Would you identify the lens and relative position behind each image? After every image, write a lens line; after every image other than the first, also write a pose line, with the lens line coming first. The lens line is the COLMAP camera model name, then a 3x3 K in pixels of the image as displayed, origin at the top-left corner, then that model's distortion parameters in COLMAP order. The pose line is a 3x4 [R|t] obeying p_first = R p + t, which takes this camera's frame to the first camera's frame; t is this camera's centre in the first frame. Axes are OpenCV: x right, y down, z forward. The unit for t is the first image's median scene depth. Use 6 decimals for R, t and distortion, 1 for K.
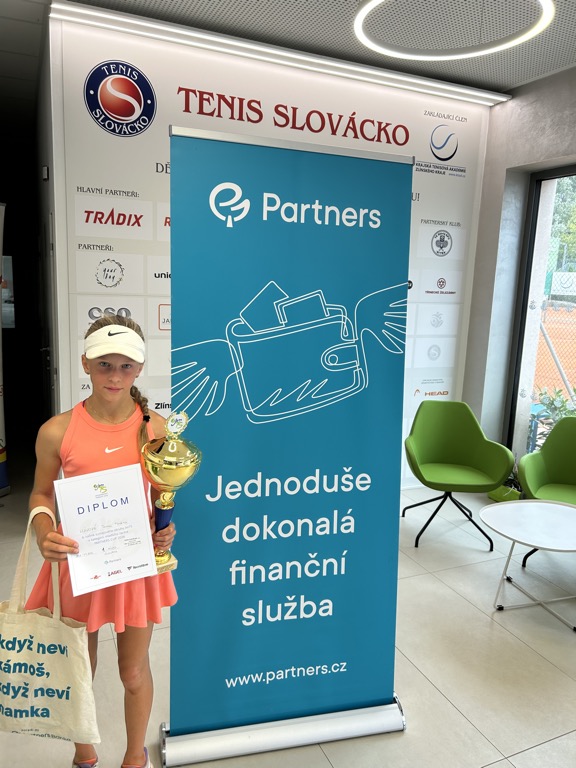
lens RADIAL K [[584.3, 0, 289.0], [0, 584.3, 373.5], [0, 0, 1]] dist [0.059321, -0.076488]
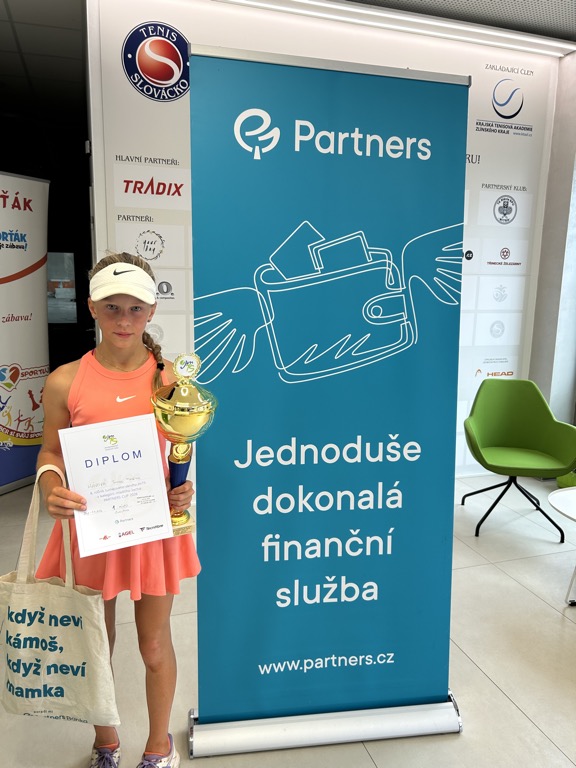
lens RADIAL K [[589.4, 0, 286.2], [0, 589.4, 373.0], [0, 0, 1]] dist [0.038091, -0.040602]
pose [[0.994719, -0.003367, -0.102579, 0.029733], [0.003767, 0.999986, 0.003705, 0.063388], [0.102565, -0.004072, 0.994718, 0.093800]]
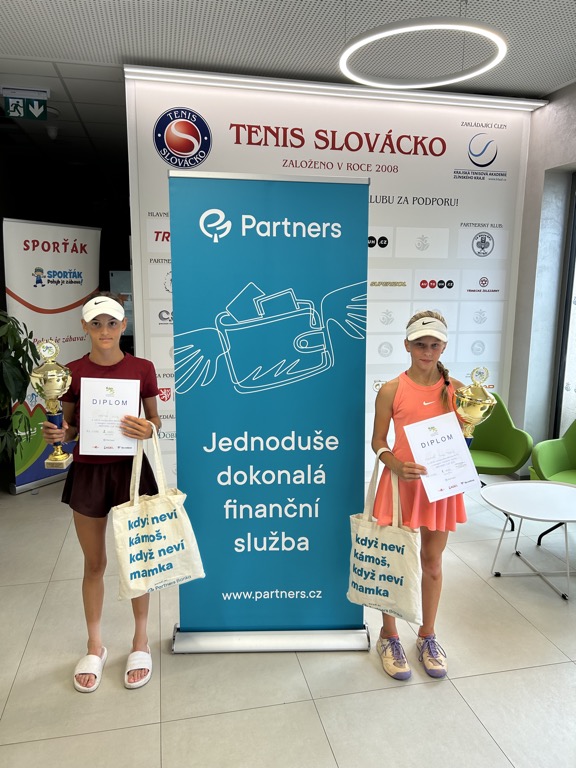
lens RADIAL K [[584.3, 0, 289.0], [0, 584.3, 373.5], [0, 0, 1]] dist [0.059321, -0.076488]
pose [[0.979603, 0.001448, -0.200938, 0.286020], [-0.003819, 0.999928, -0.011412, 0.053212], [0.200907, 0.011946, 0.979538, -0.227832]]
